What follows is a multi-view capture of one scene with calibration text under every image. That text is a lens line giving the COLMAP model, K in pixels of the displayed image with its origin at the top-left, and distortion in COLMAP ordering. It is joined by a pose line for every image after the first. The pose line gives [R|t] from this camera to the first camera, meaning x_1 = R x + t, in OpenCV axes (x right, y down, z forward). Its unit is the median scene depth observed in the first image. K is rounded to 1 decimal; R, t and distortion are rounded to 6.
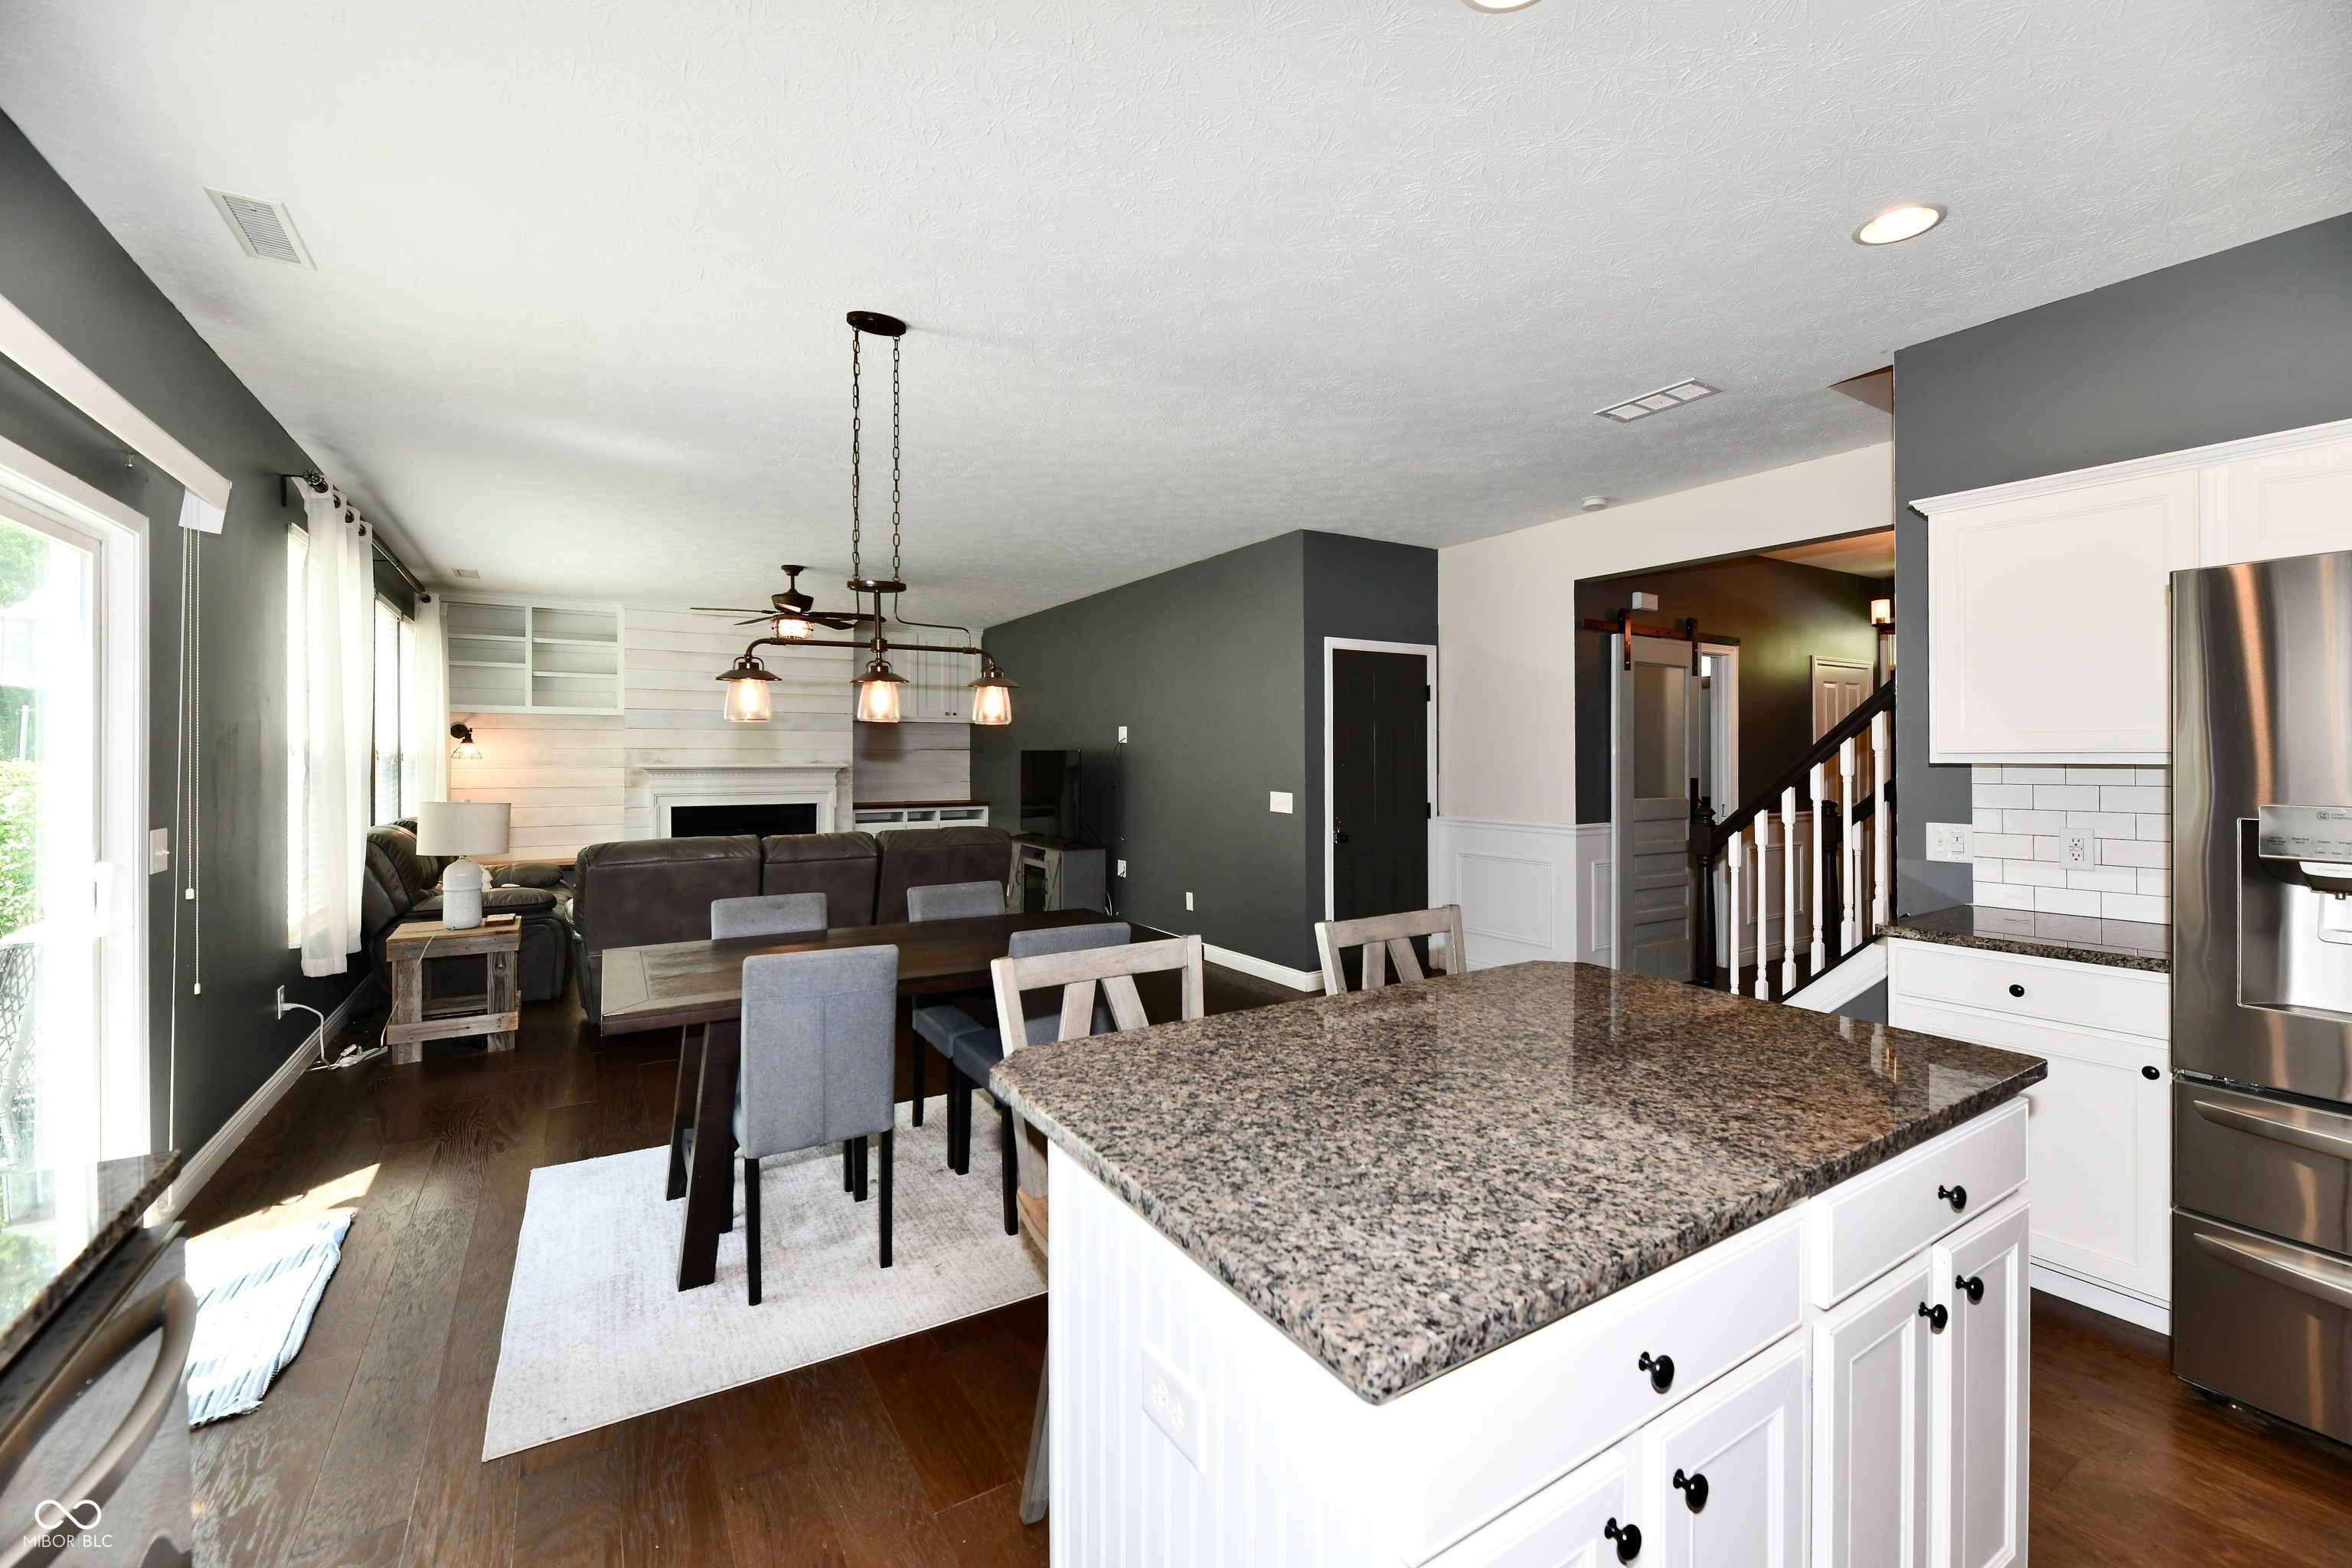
lens RADIAL K [[963.1, 0, 1189.7], [0, 963.1, 757.9], [0, 0, 1]] dist [-0.002733, -0.000940]
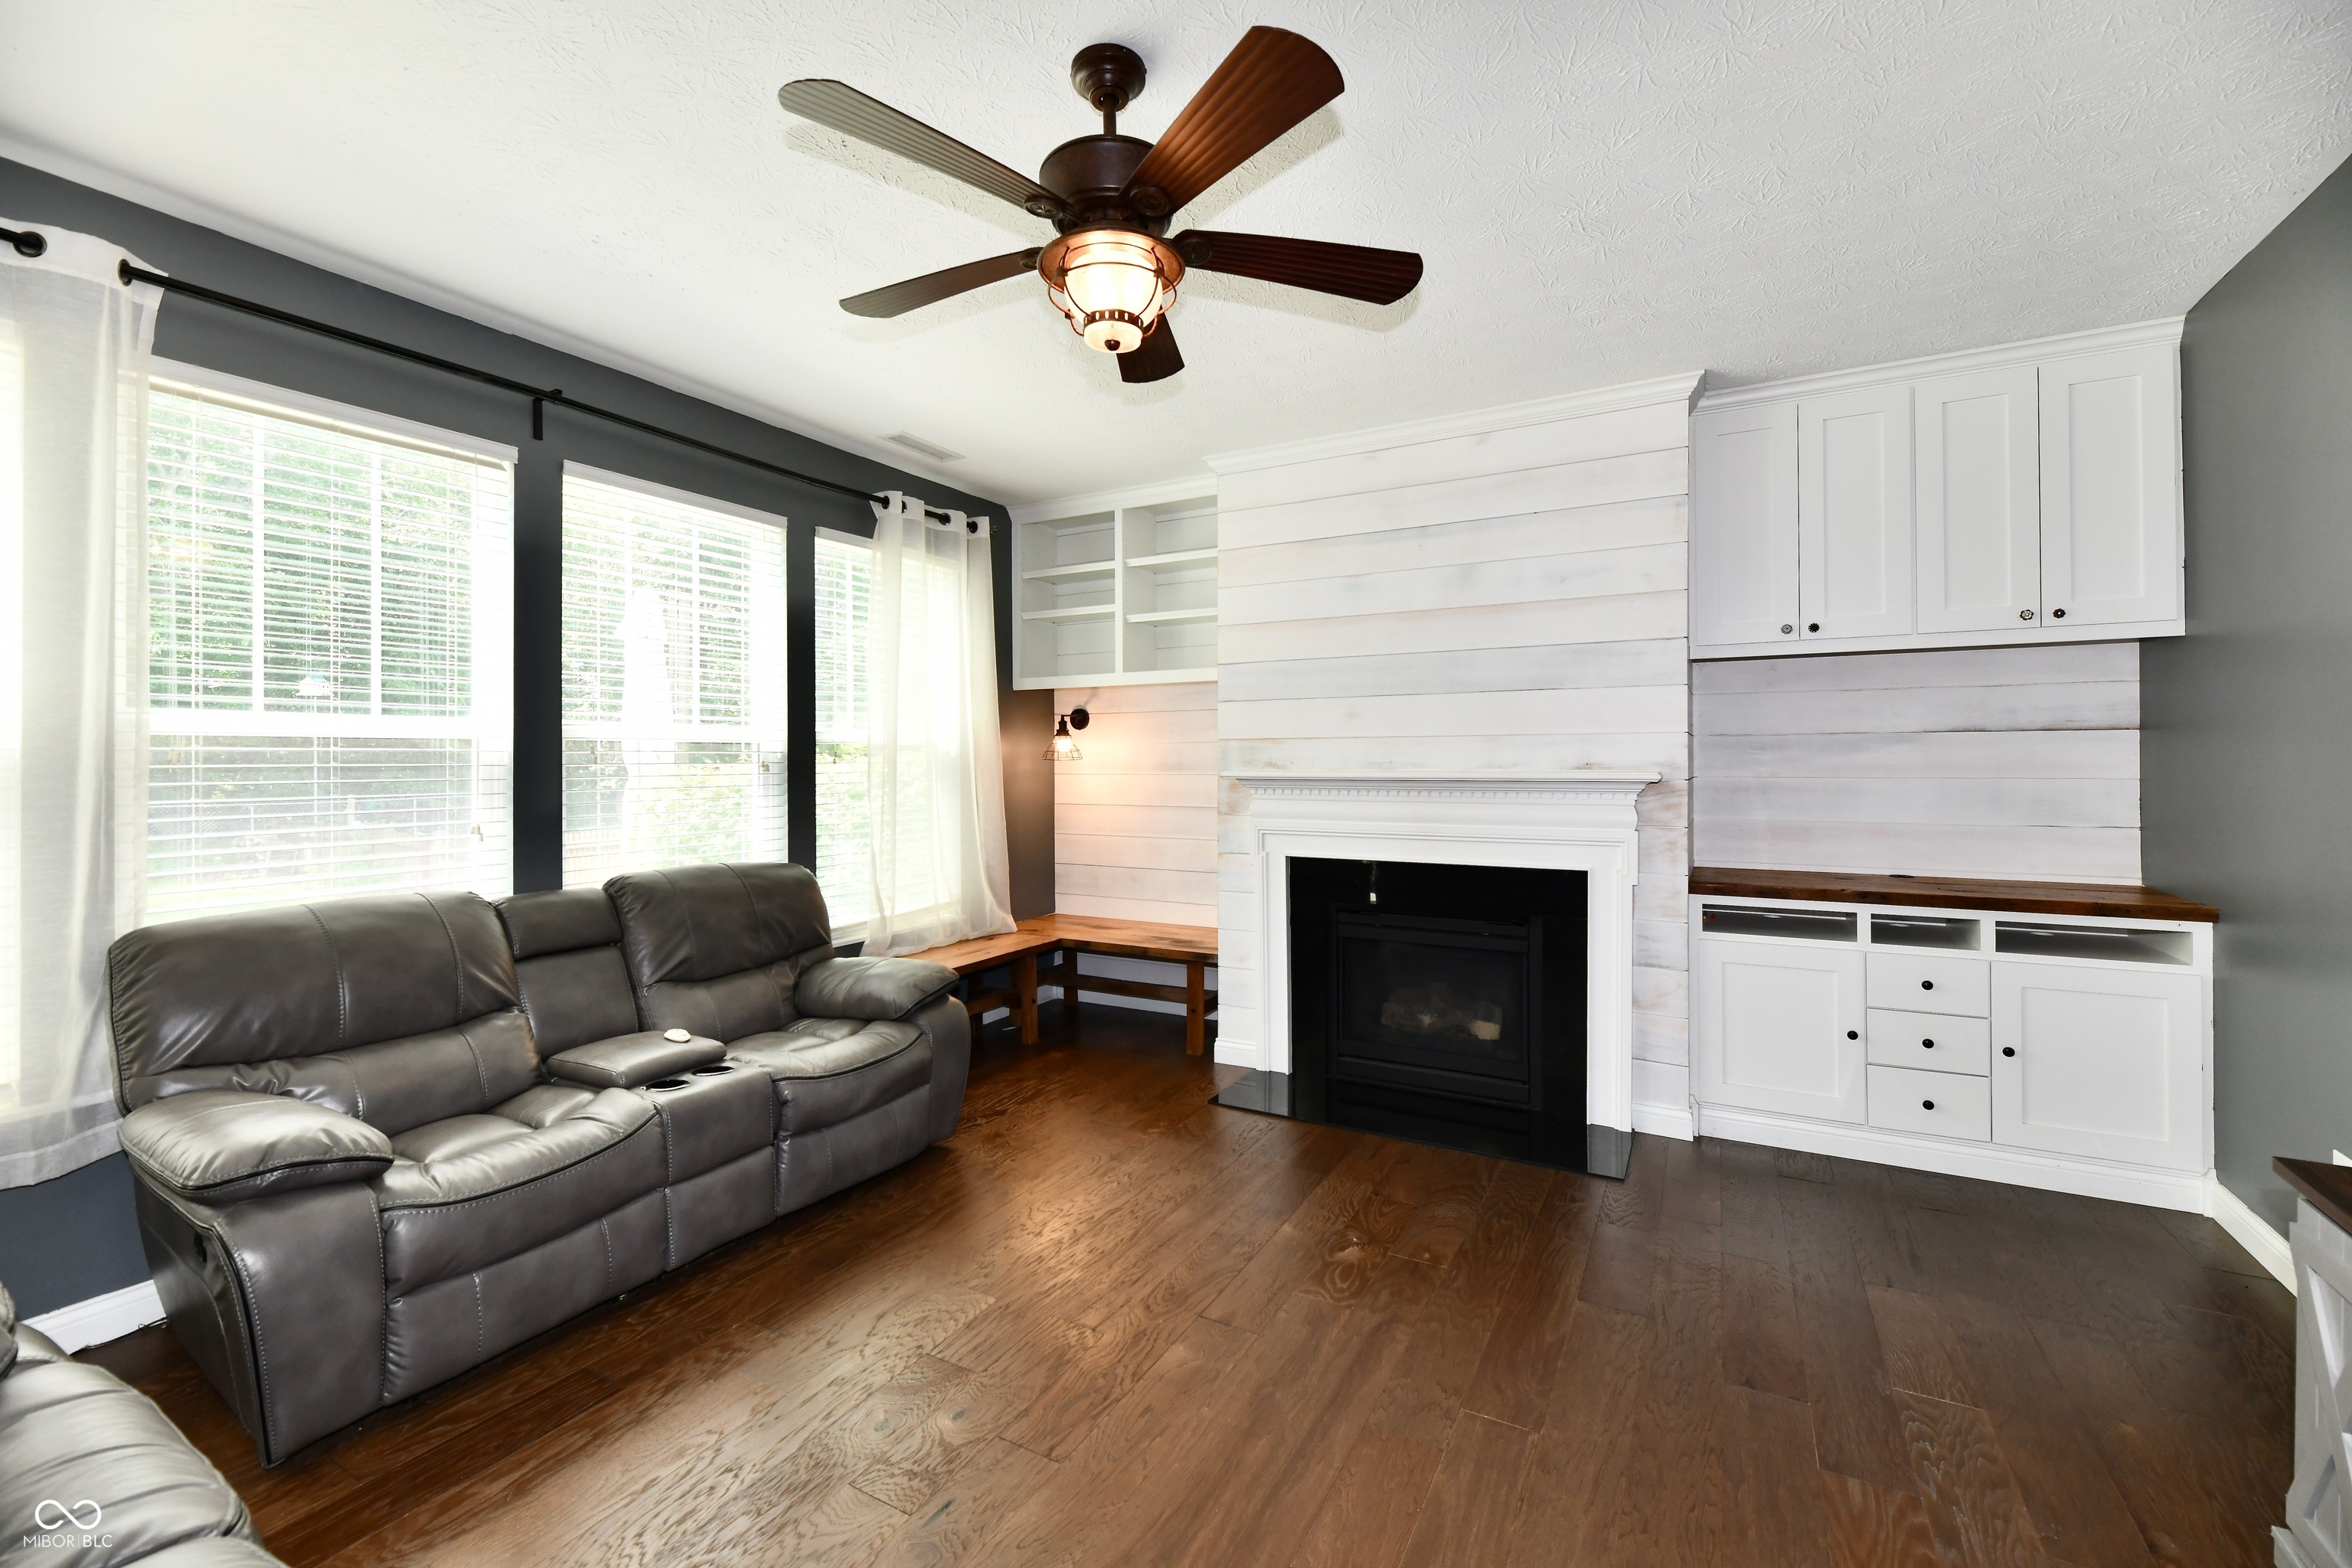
lens RADIAL K [[963.1, 0, 1189.7], [0, 963.1, 757.9], [0, 0, 1]] dist [-0.002733, -0.000940]
pose [[0.489517, -0.003020, -0.871988, -0.135430], [0.005053, 0.999987, -0.000627, 0.000352], [0.871979, -0.004100, 0.489526, 0.735527]]
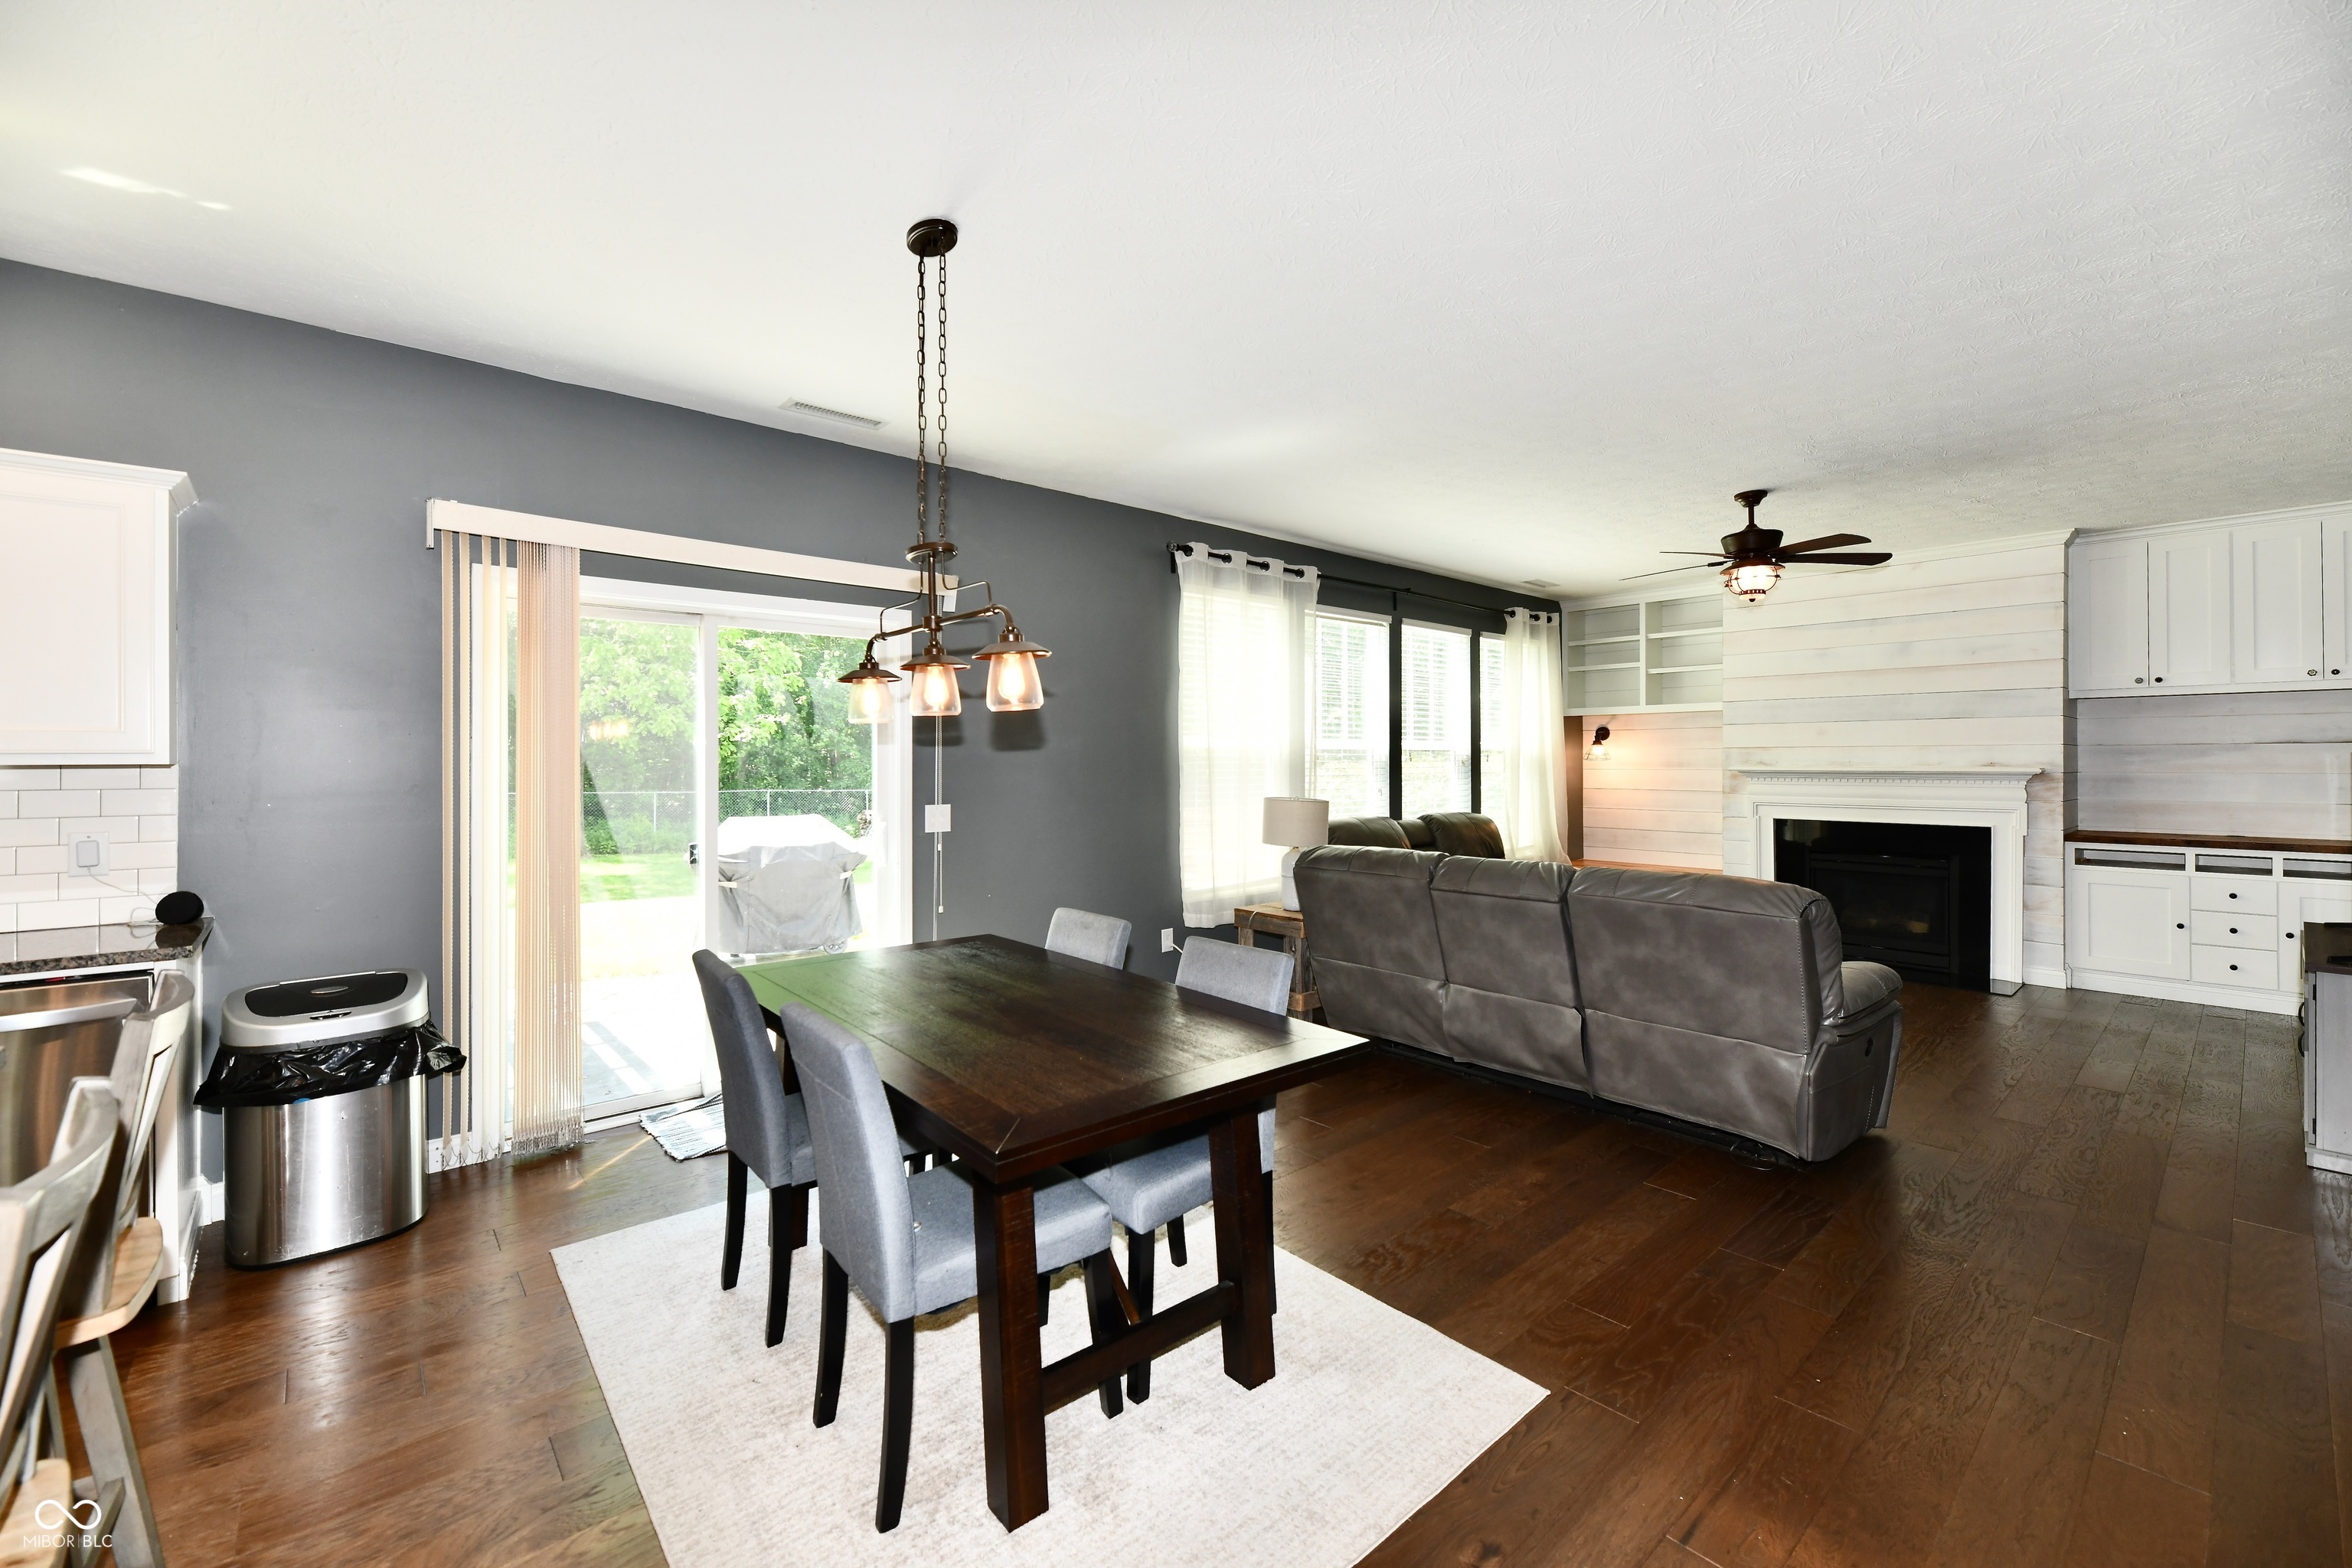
lens RADIAL K [[963.1, 0, 1189.7], [0, 963.1, 757.9], [0, 0, 1]] dist [-0.002733, -0.000940]
pose [[0.167711, -0.003020, -0.985832, 0.188643], [0.001853, 0.999995, -0.002748, 0.000669], [0.985834, -0.001366, 0.167716, 0.385376]]
